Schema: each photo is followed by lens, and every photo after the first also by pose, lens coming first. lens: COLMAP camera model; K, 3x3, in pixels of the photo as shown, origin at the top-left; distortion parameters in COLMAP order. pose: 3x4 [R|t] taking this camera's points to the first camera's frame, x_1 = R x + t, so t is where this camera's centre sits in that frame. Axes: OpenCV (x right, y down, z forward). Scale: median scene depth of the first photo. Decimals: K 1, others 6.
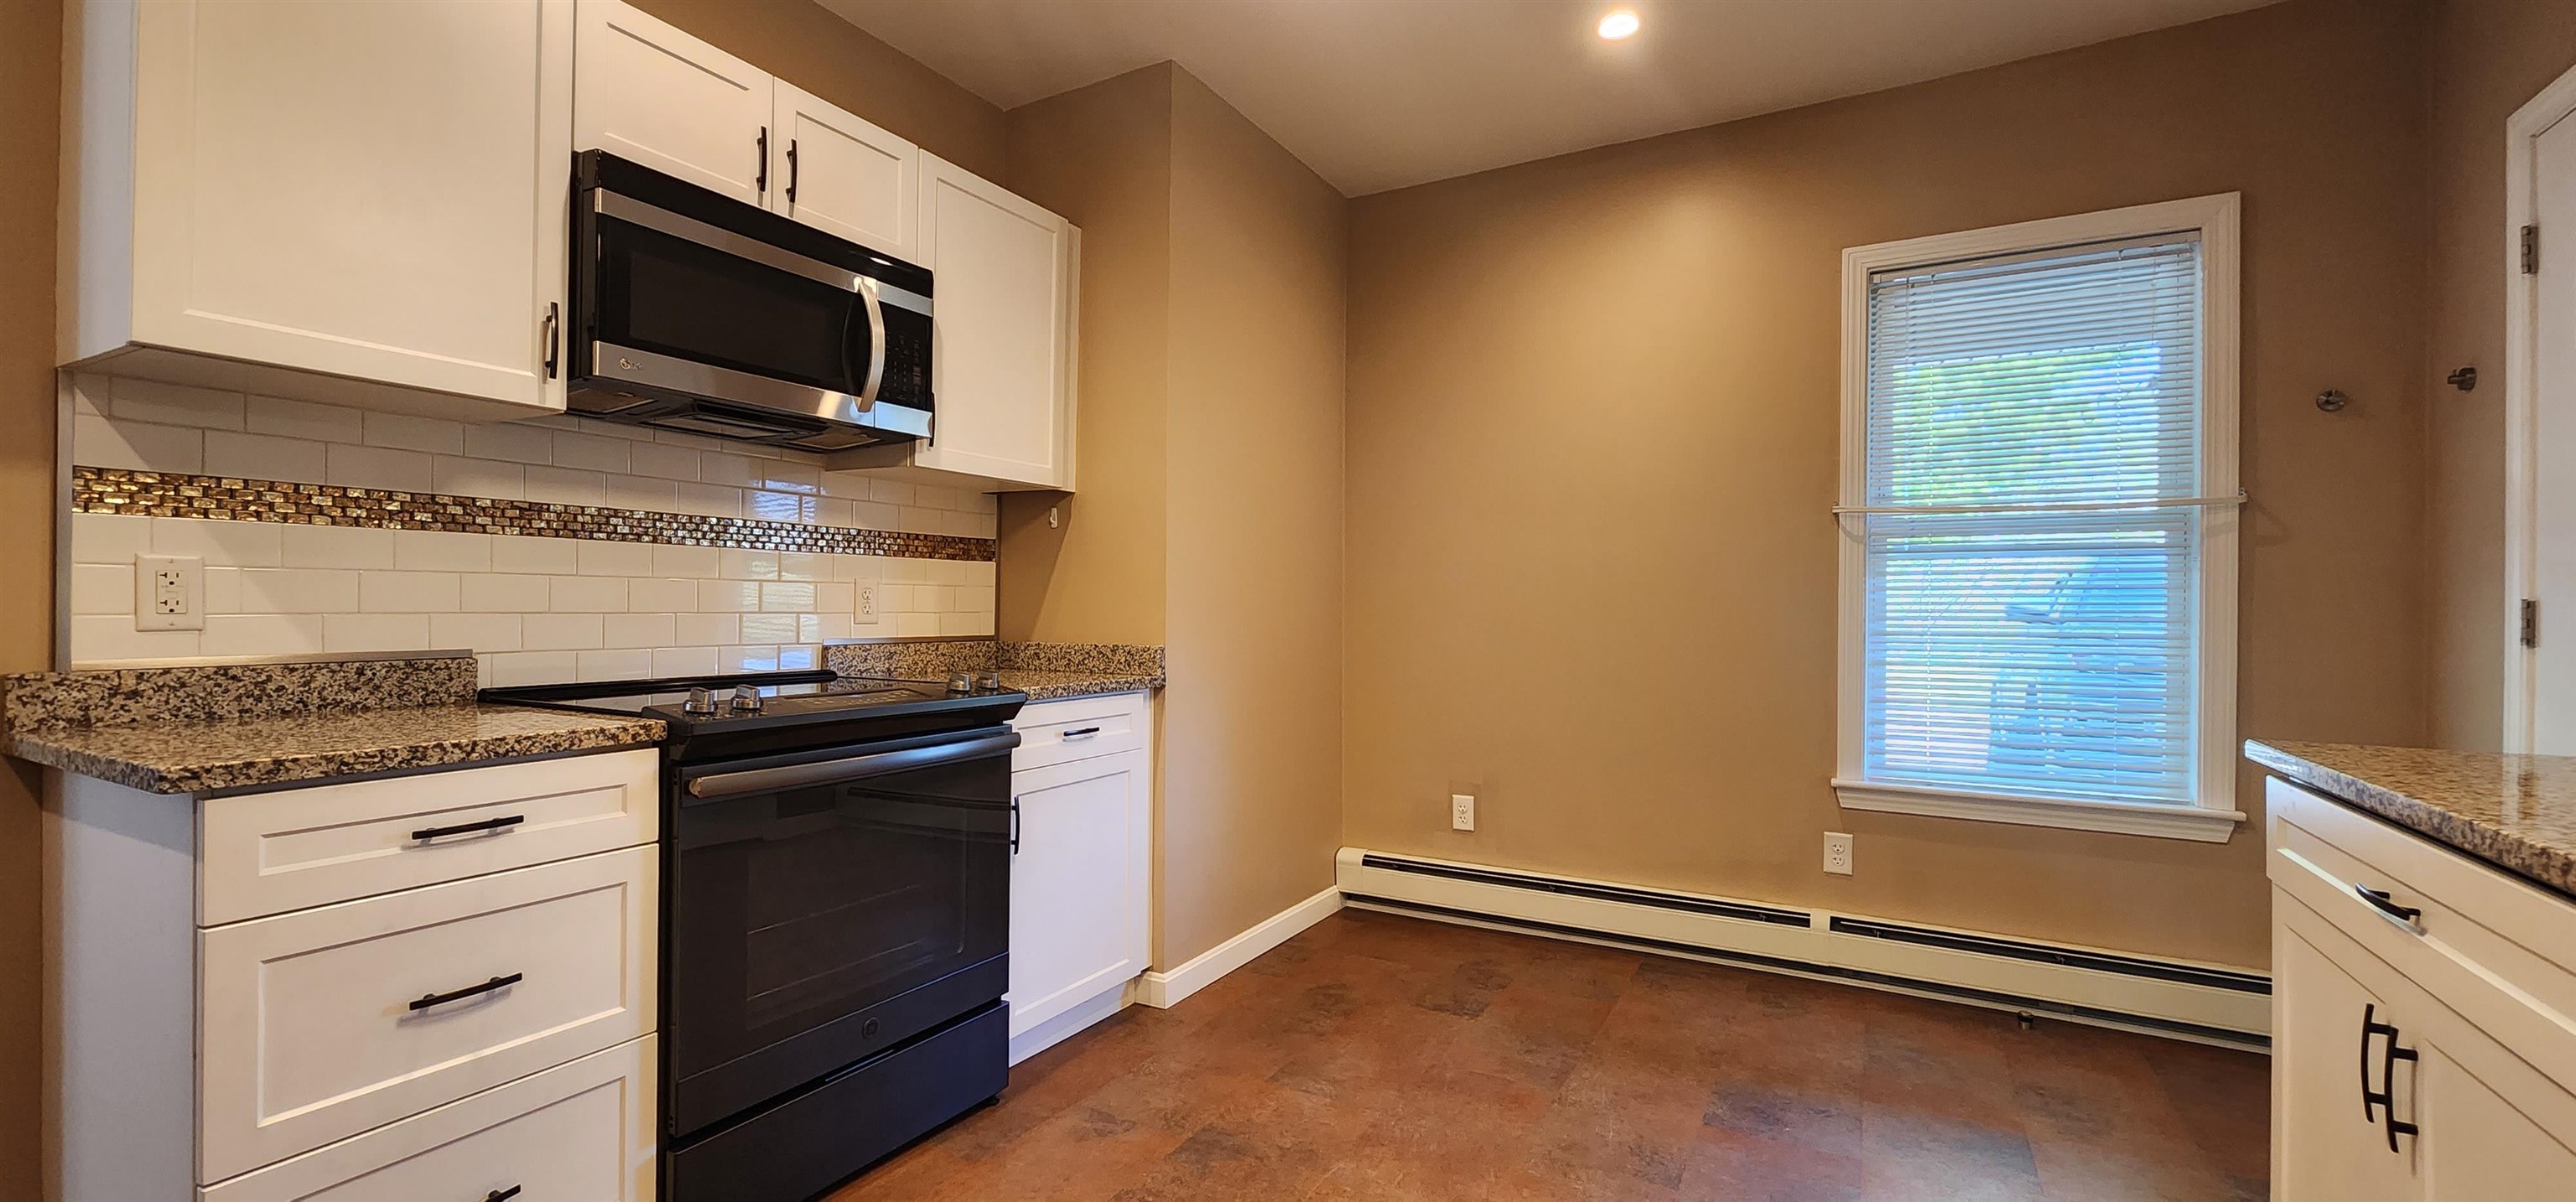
lens RADIAL K [[1051.1, 0, 1291.4], [0, 1051.1, 608.1], [0, 0, 1]] dist [-0.000453, -0.000234]
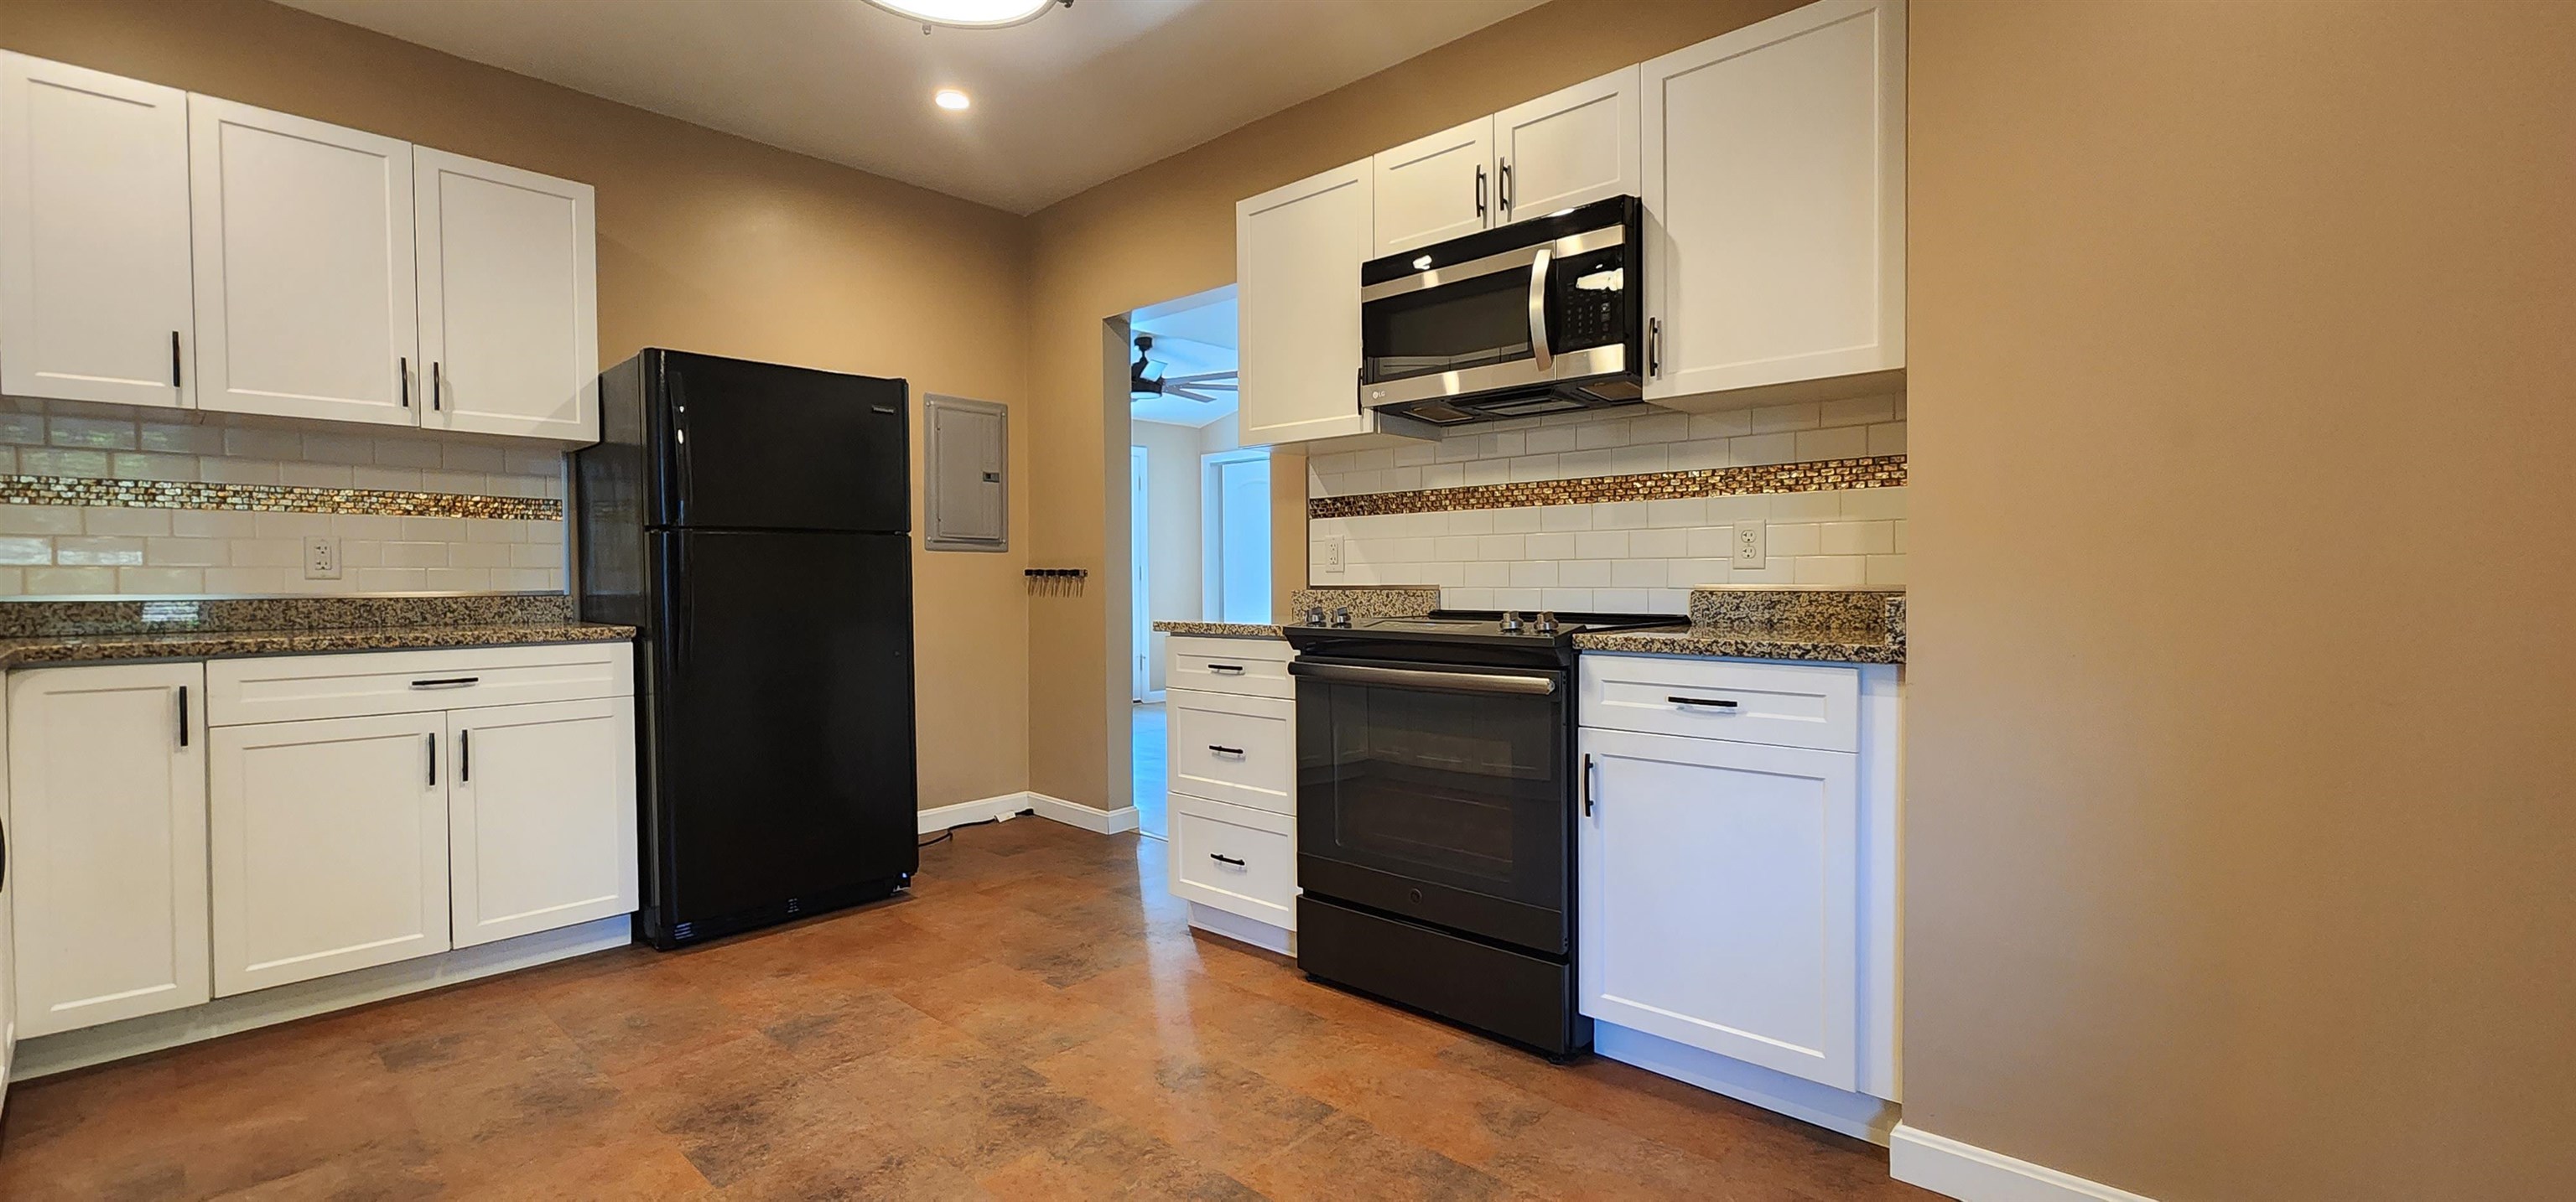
lens RADIAL K [[1064.5, 0, 1288.0], [0, 1064.5, 601.0], [0, 0, 1]] dist [0.000485, -0.000049]
pose [[-0.235731, 0.018955, -0.971633, 0.625837], [0.006497, 0.999818, 0.017929, 0.025159], [0.971797, -0.002087, -0.235811, 0.867421]]
